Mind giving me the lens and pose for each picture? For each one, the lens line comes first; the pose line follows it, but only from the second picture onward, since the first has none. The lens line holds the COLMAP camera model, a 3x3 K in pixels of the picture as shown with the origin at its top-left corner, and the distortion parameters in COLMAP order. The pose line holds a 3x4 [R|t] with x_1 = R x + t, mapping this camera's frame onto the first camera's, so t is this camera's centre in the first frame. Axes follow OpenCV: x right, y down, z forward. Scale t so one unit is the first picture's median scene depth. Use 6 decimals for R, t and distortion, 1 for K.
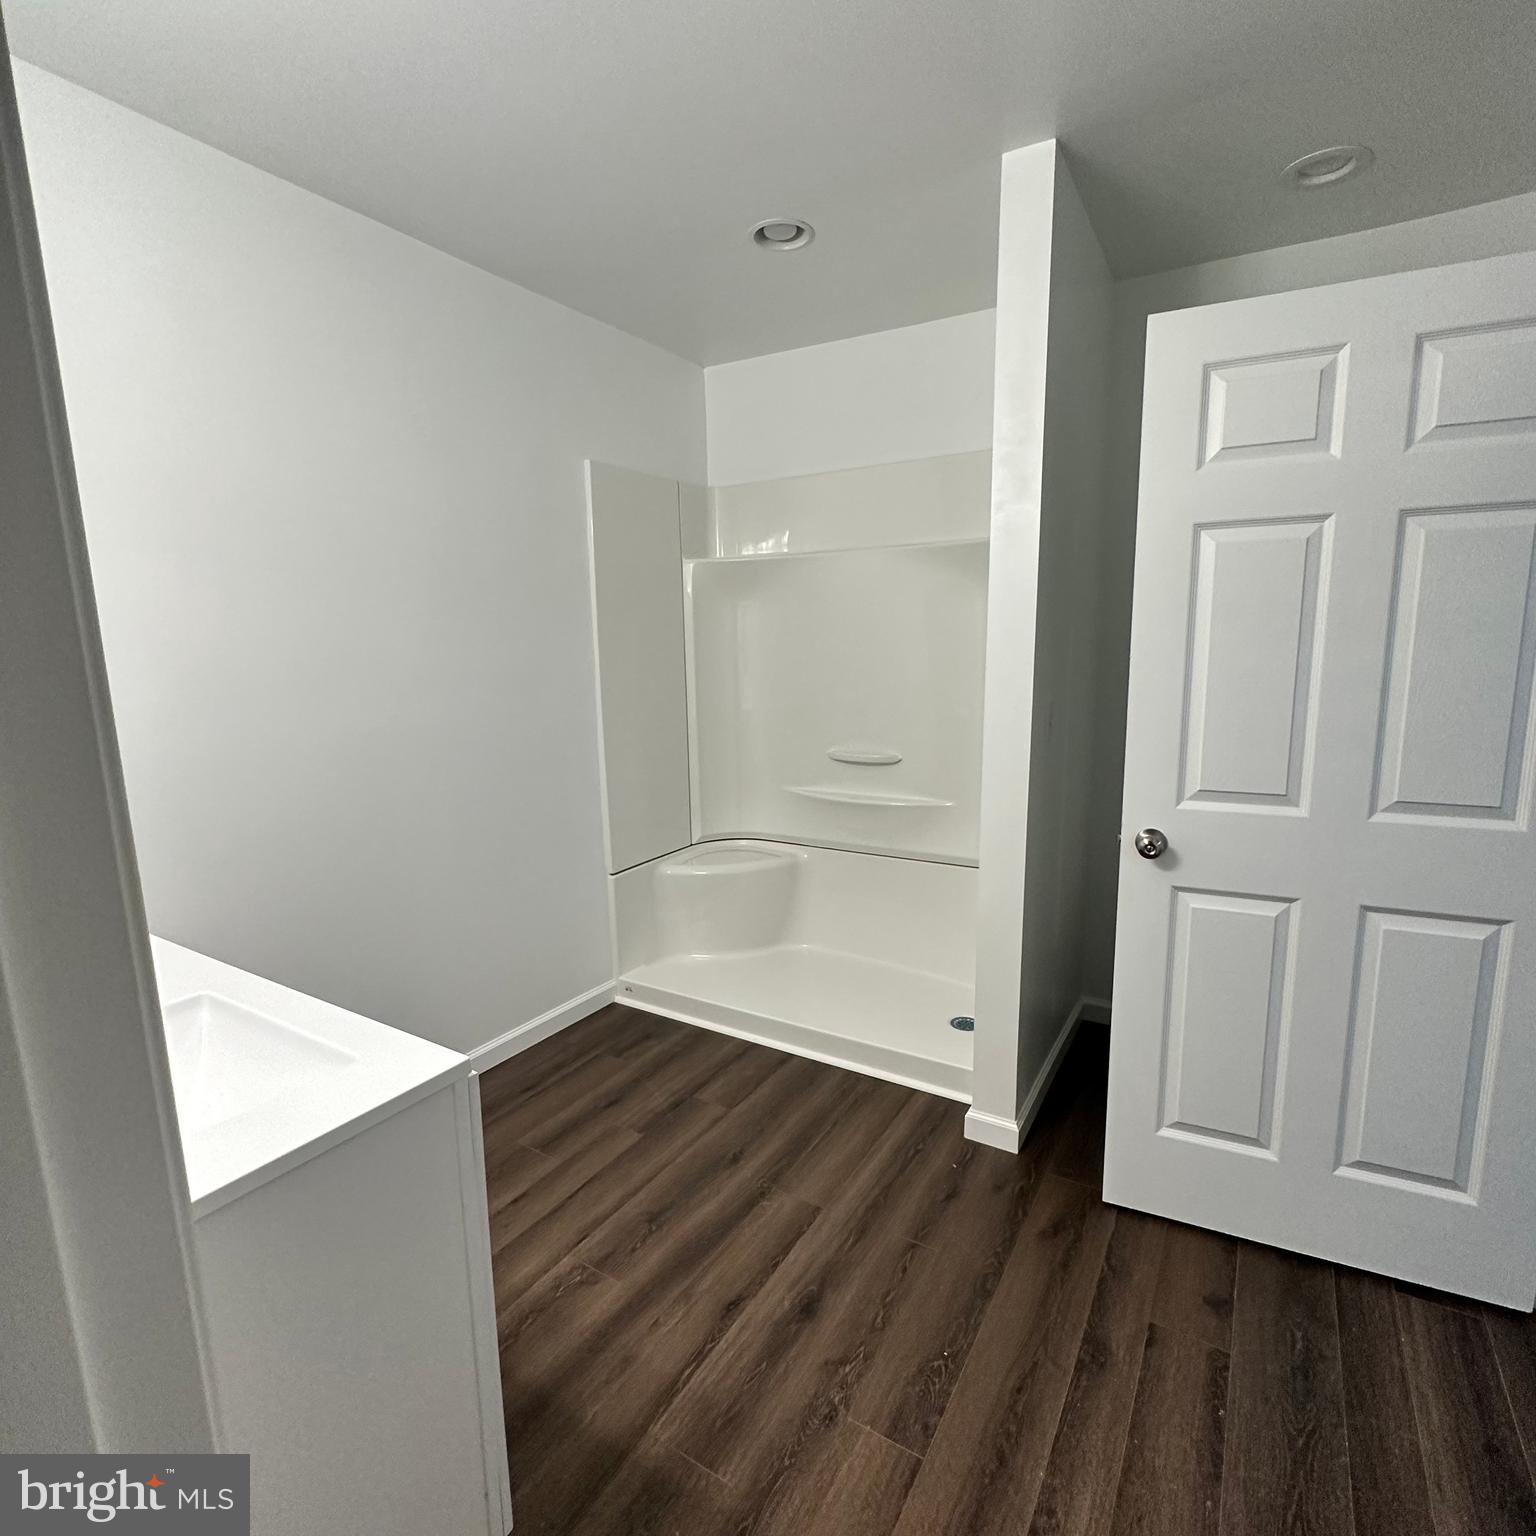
lens RADIAL K [[828.1, 0, 768.8], [0, 828.1, 770.1], [0, 0, 1]] dist [0.004429, -0.000168]
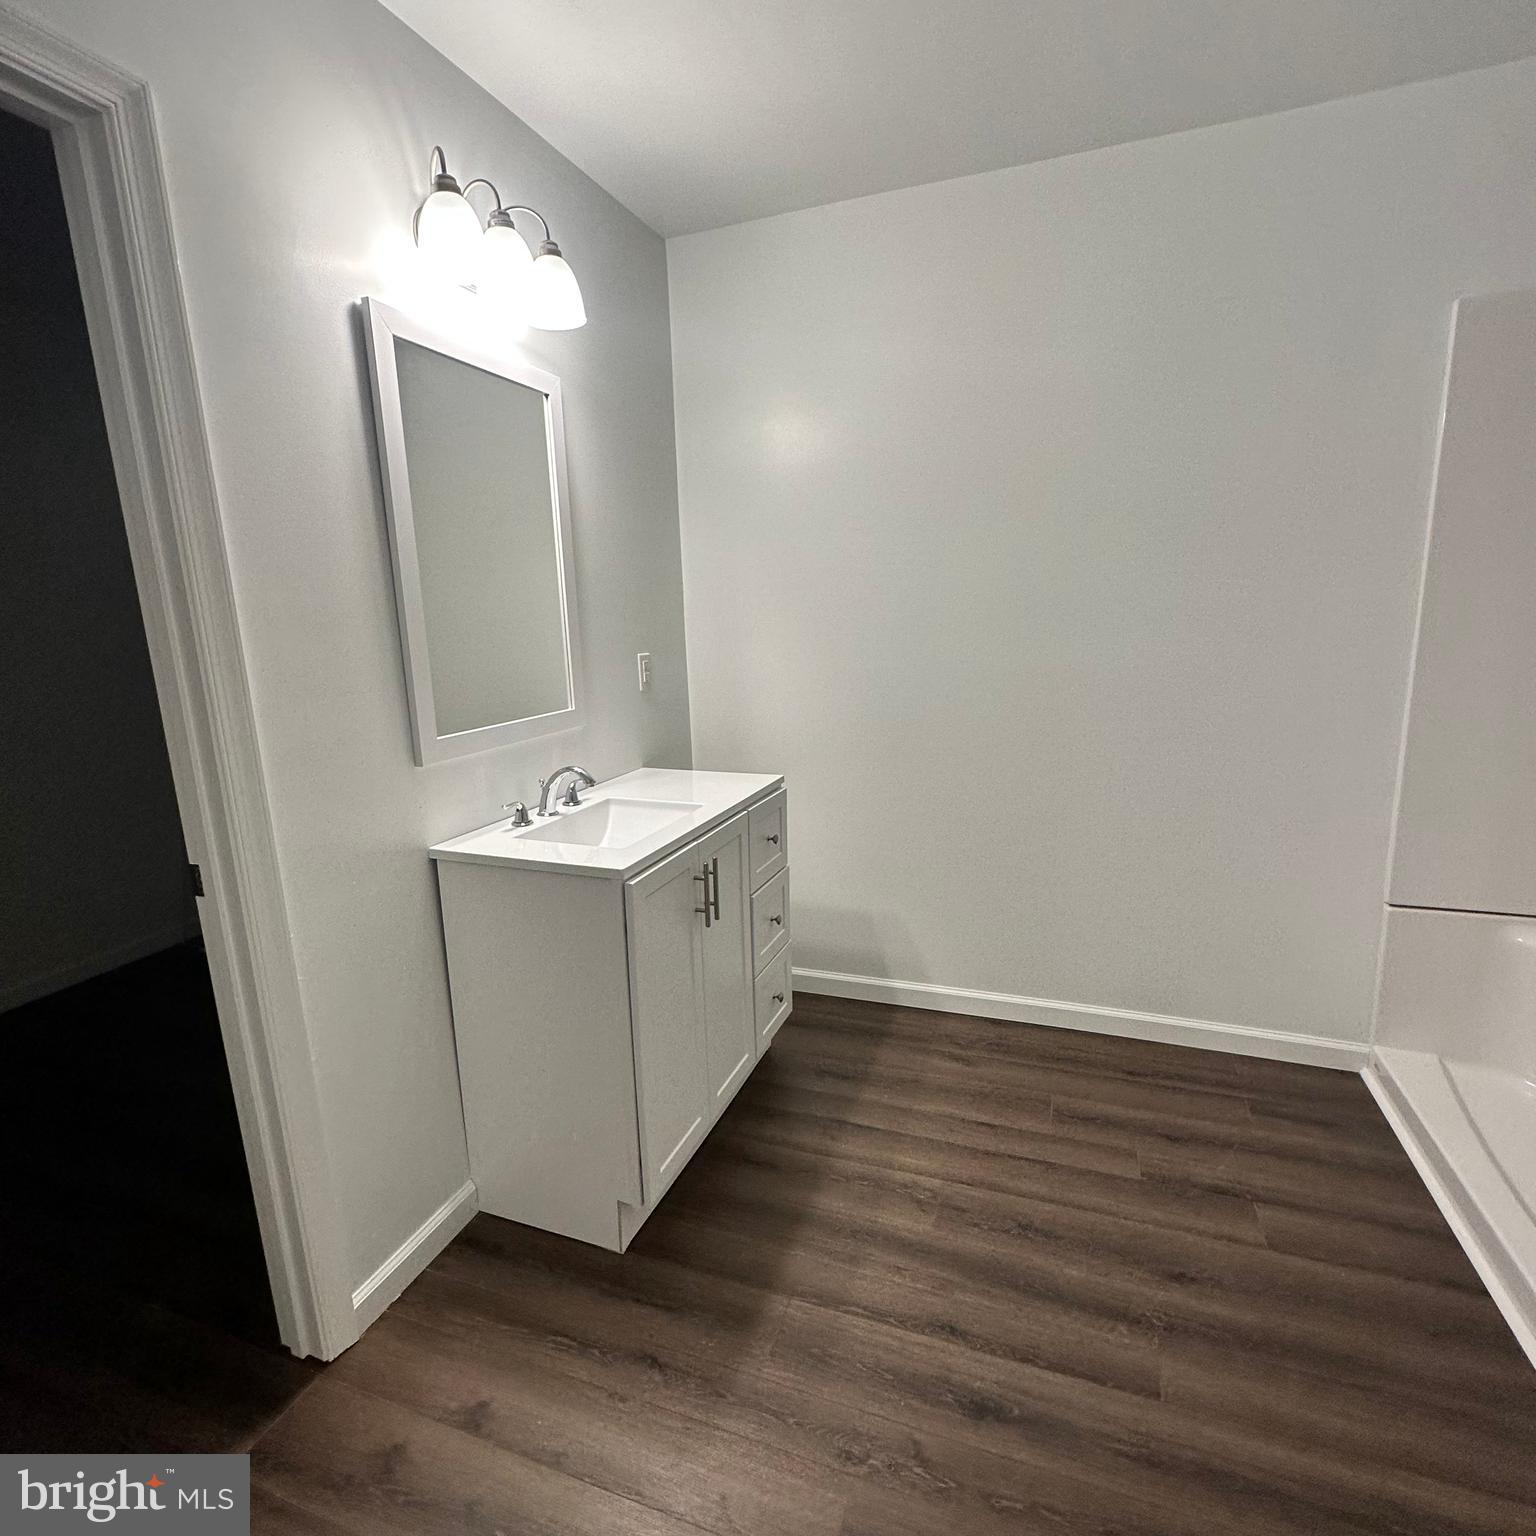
lens RADIAL K [[828.1, 0, 765.7], [0, 828.1, 768.7], [0, 0, 1]] dist [0.004429, -0.000168]
pose [[0.187199, 0.207528, -0.960150, 0.580965], [-0.130429, 0.974026, 0.185098, -0.079089], [0.973625, 0.090581, 0.209405, 0.494386]]
